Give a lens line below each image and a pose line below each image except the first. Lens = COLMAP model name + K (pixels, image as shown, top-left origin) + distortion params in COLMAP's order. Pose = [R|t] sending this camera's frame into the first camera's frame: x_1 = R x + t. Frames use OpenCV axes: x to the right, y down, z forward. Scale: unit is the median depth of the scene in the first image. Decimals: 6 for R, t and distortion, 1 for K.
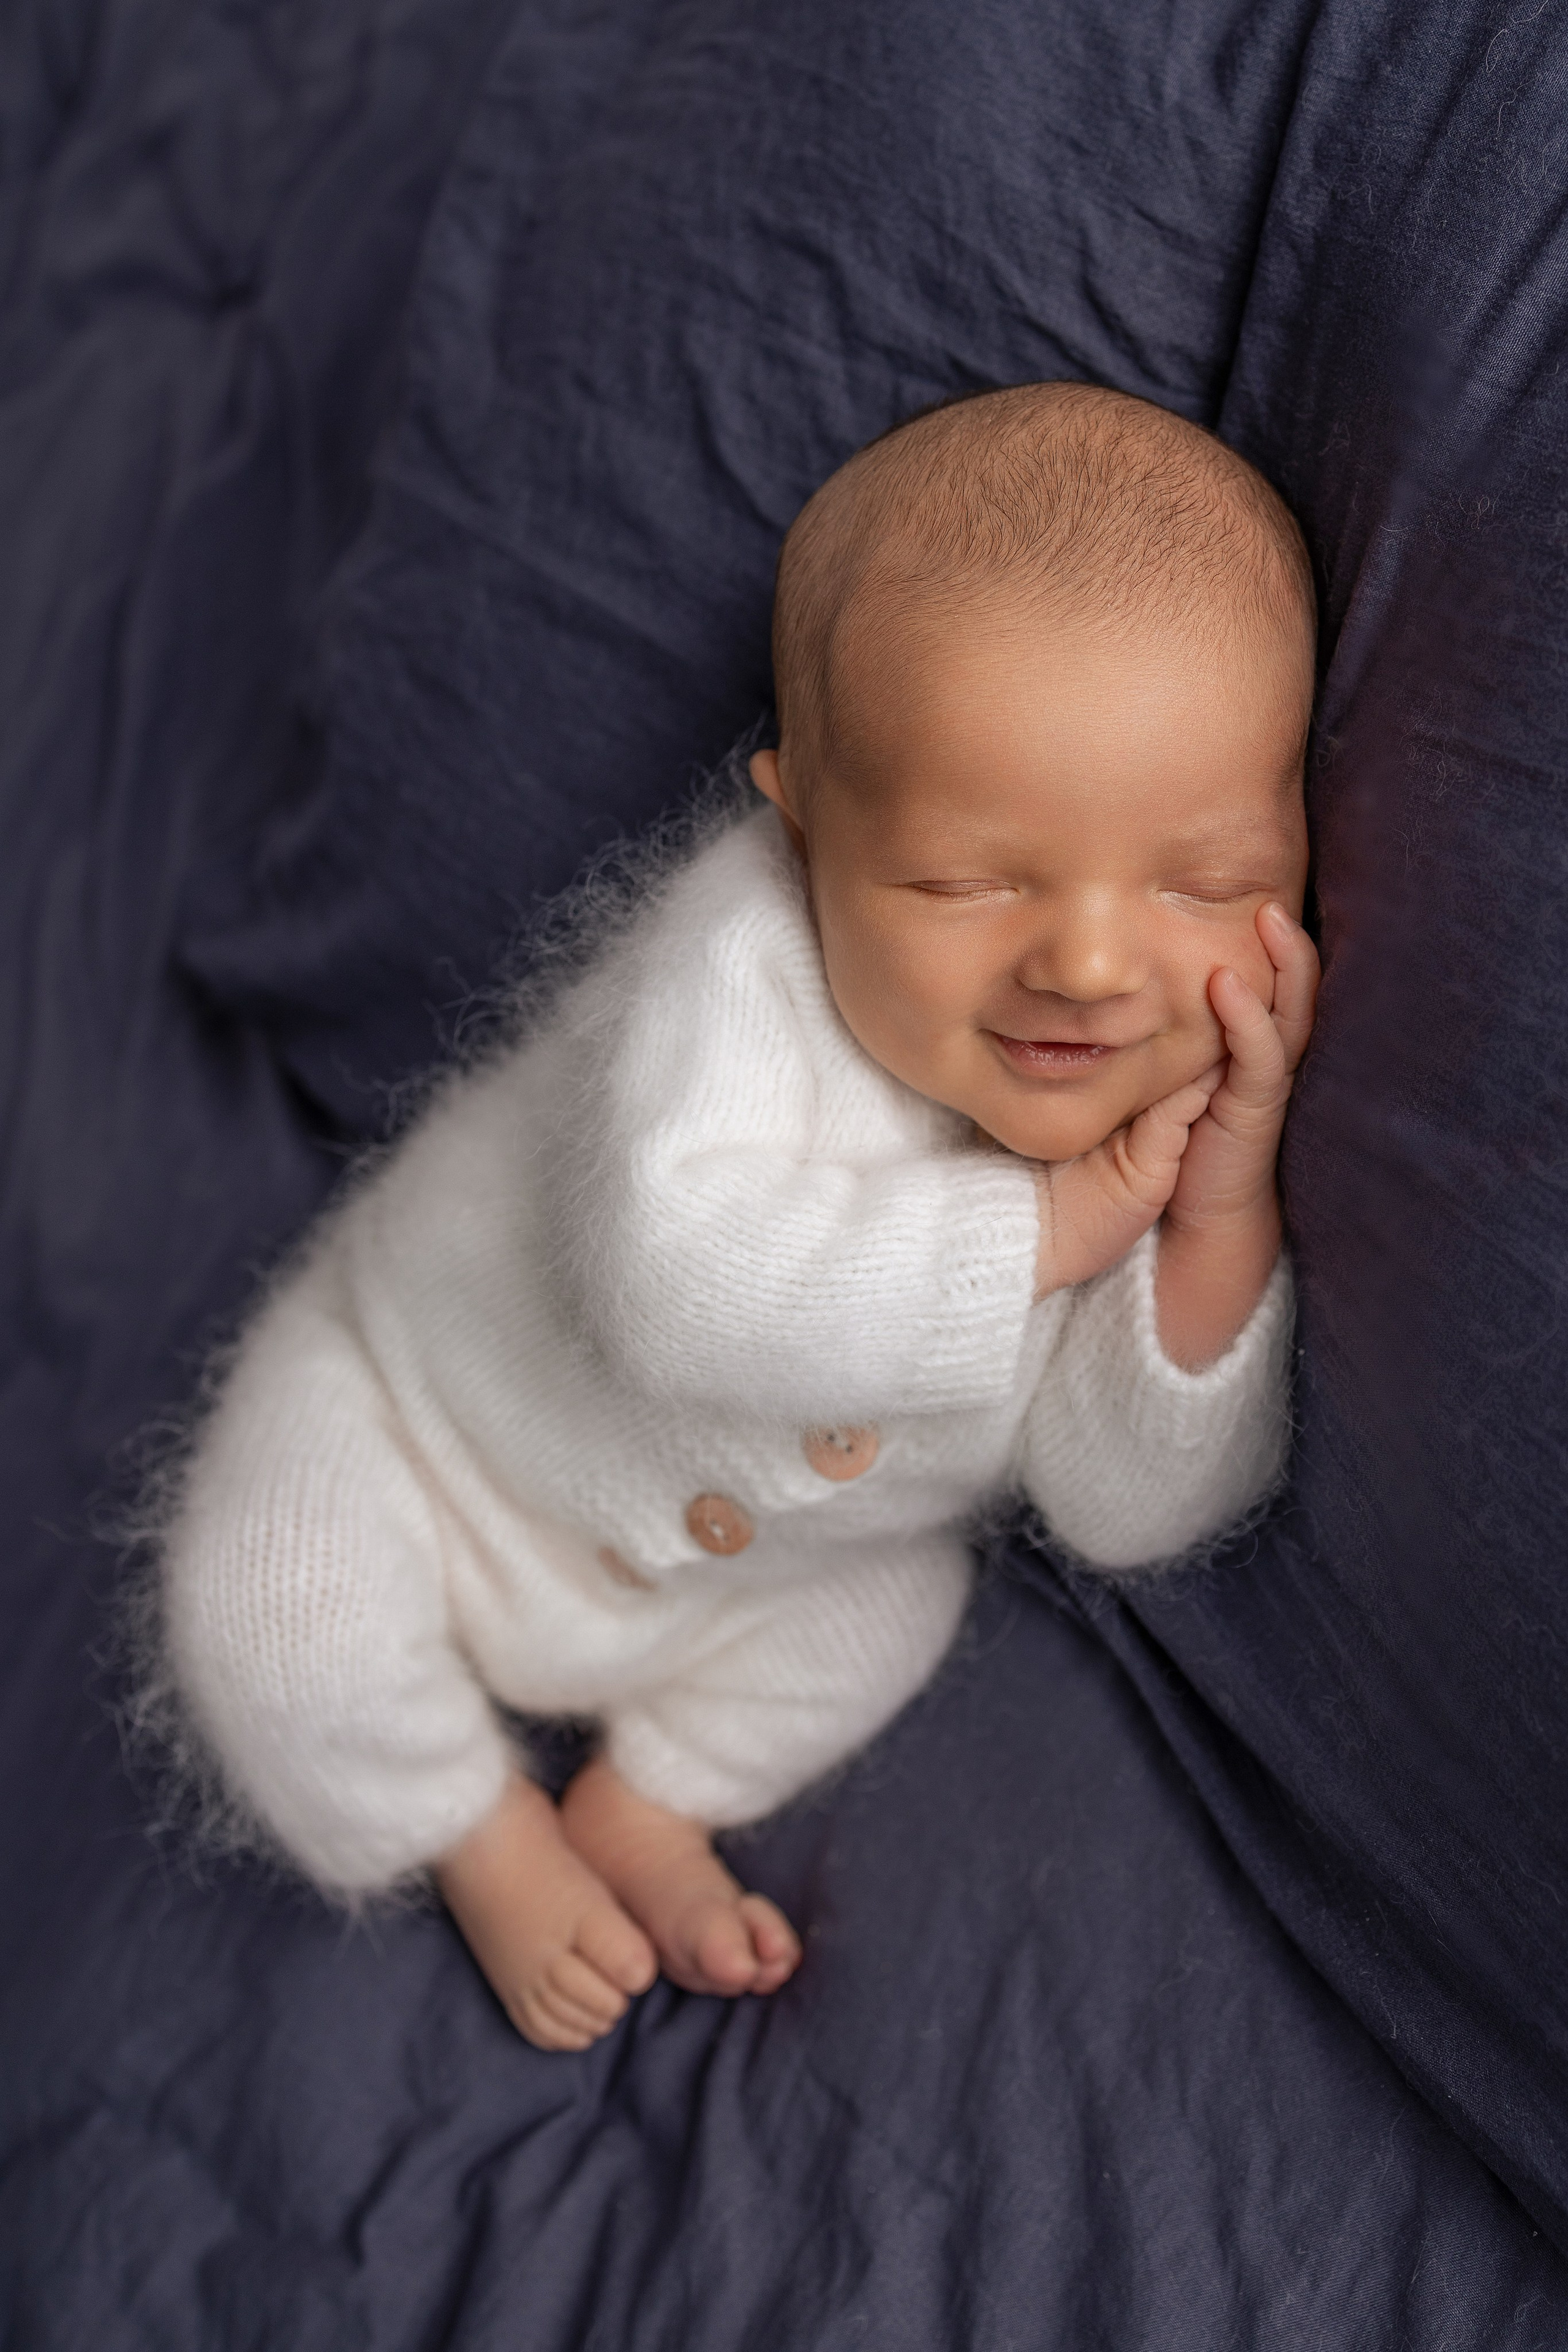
lens RADIAL K [[2595.1, 0, 797.9], [0, 2595.1, 1182.0], [0, 0, 1]] dist [-0.046187, 0.000000]
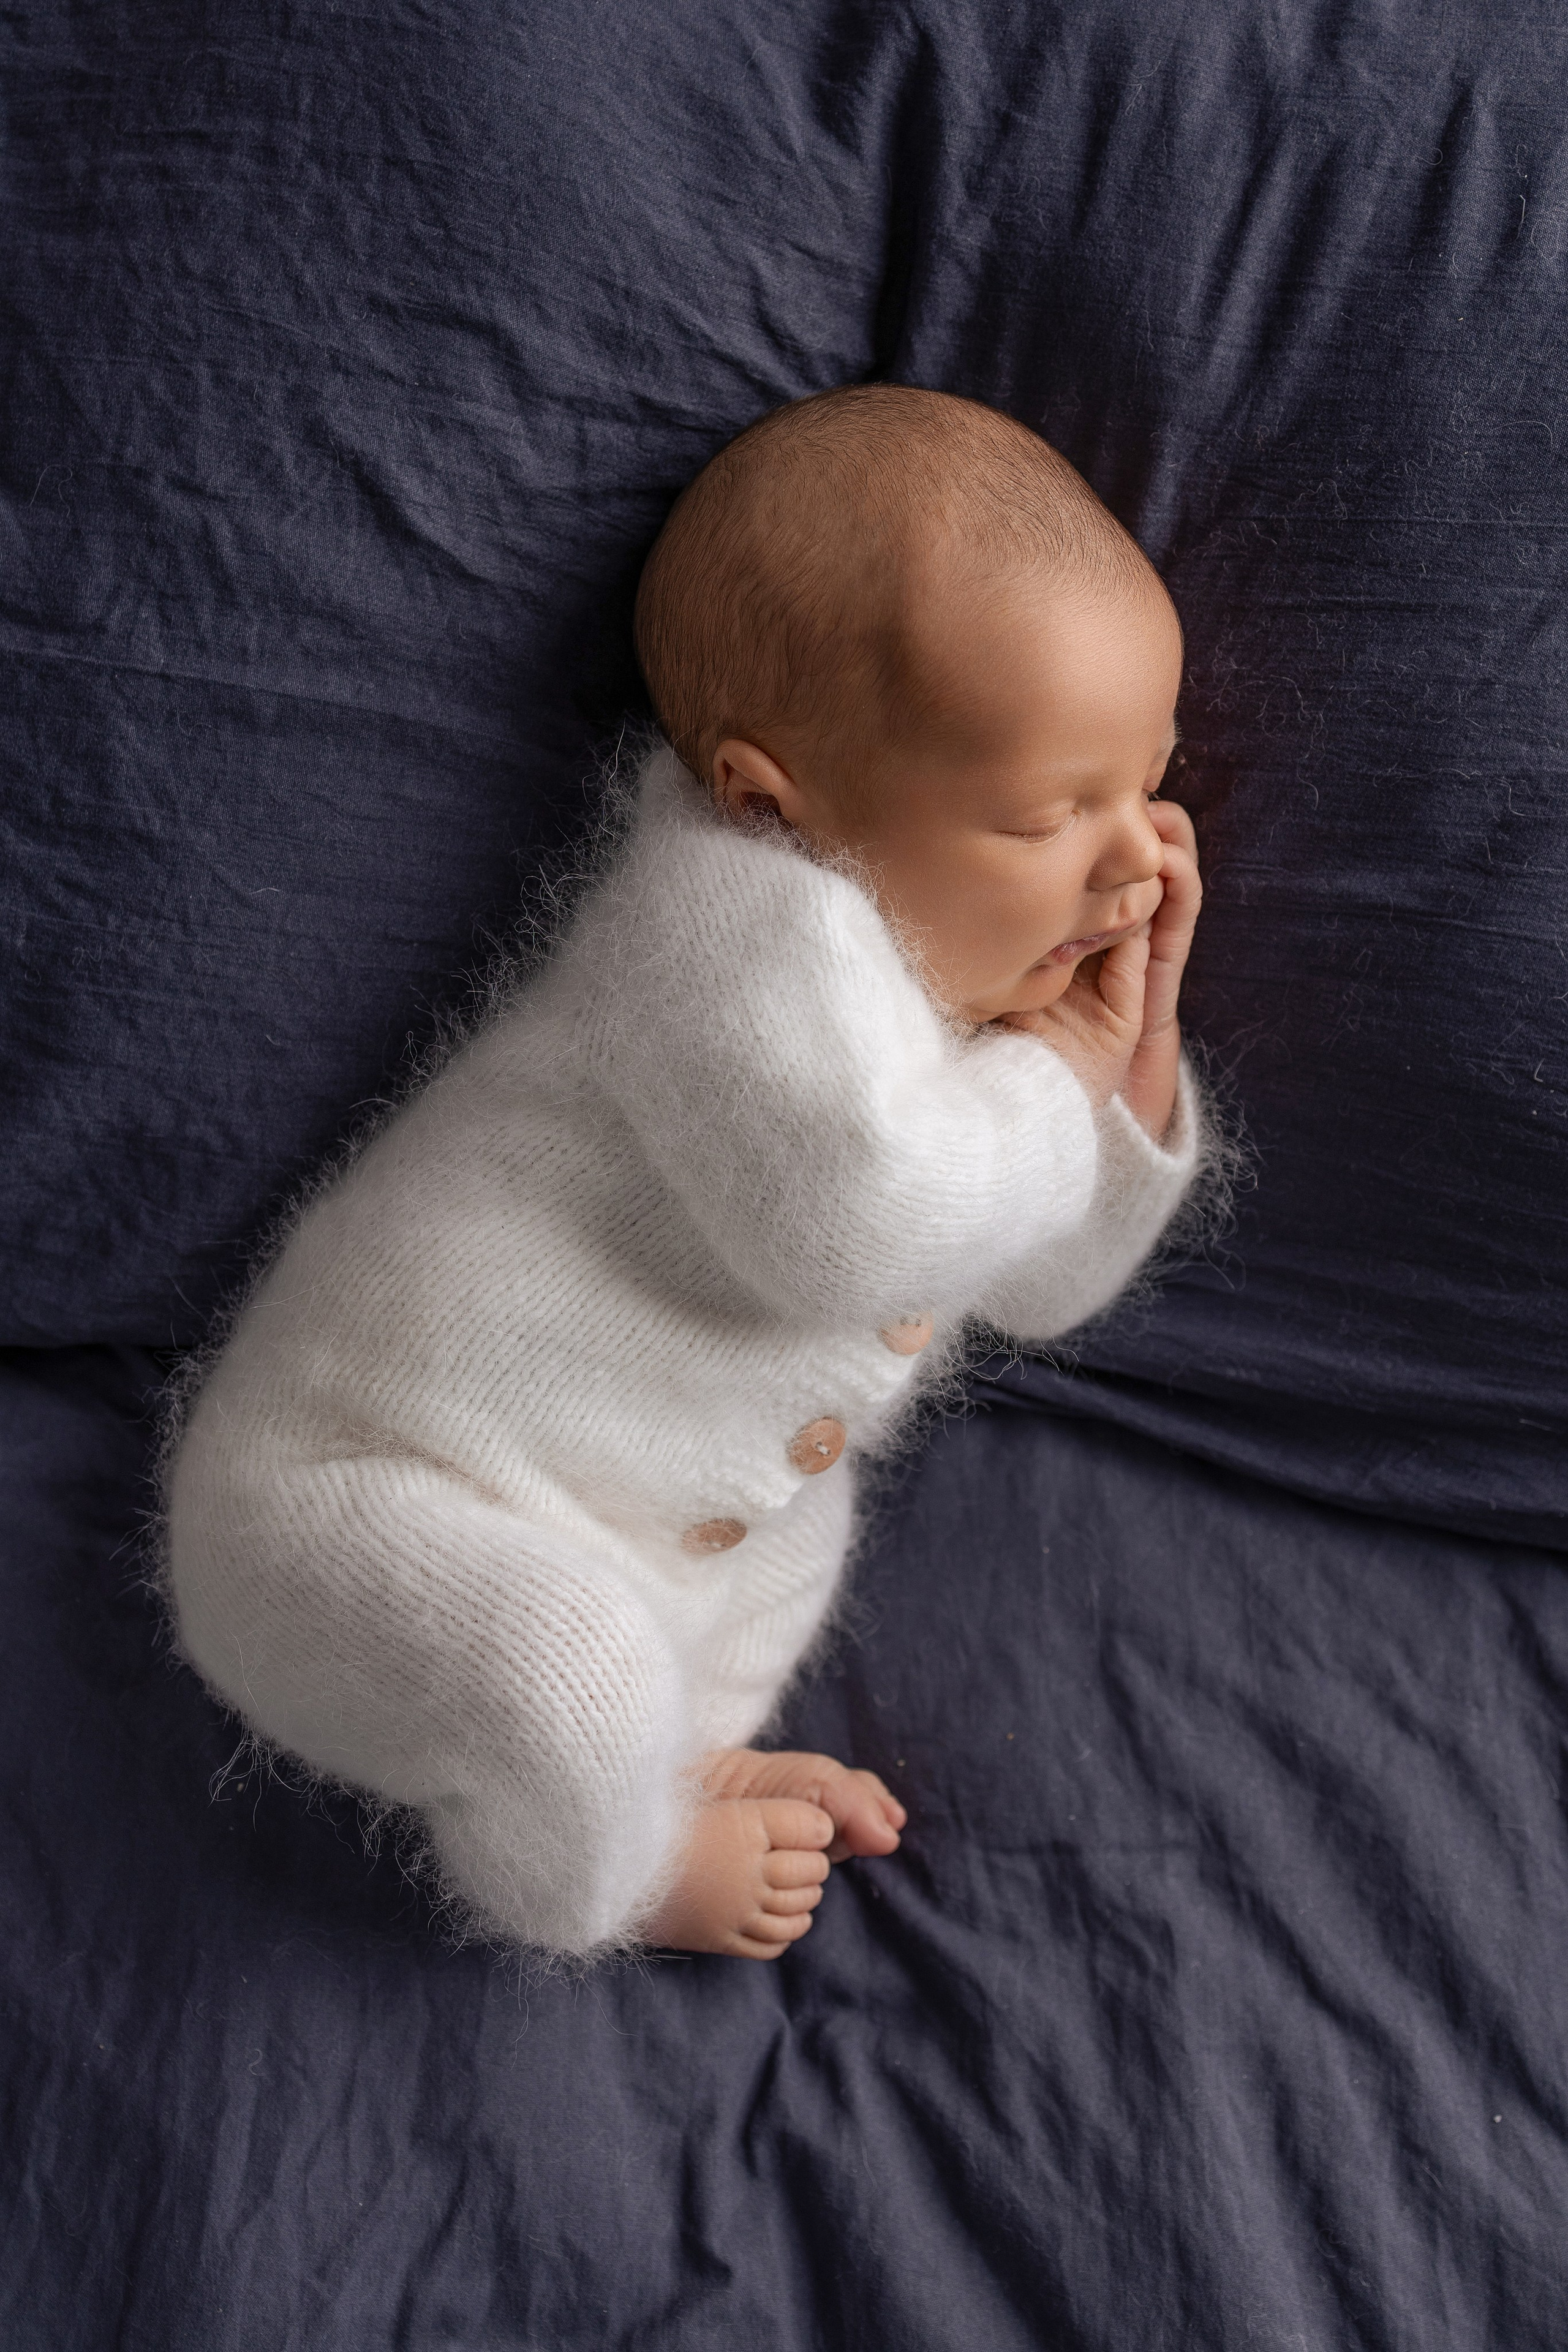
lens RADIAL K [[2595.1, 0, 794.7], [0, 2595.1, 1165.4], [0, 0, 1]] dist [-0.046187, 0.000000]
pose [[0.645030, -0.355995, 0.676169, -0.793563], [0.341223, 0.925921, 0.161978, -0.174478], [-0.683742, 0.126244, 0.718721, 0.198766]]
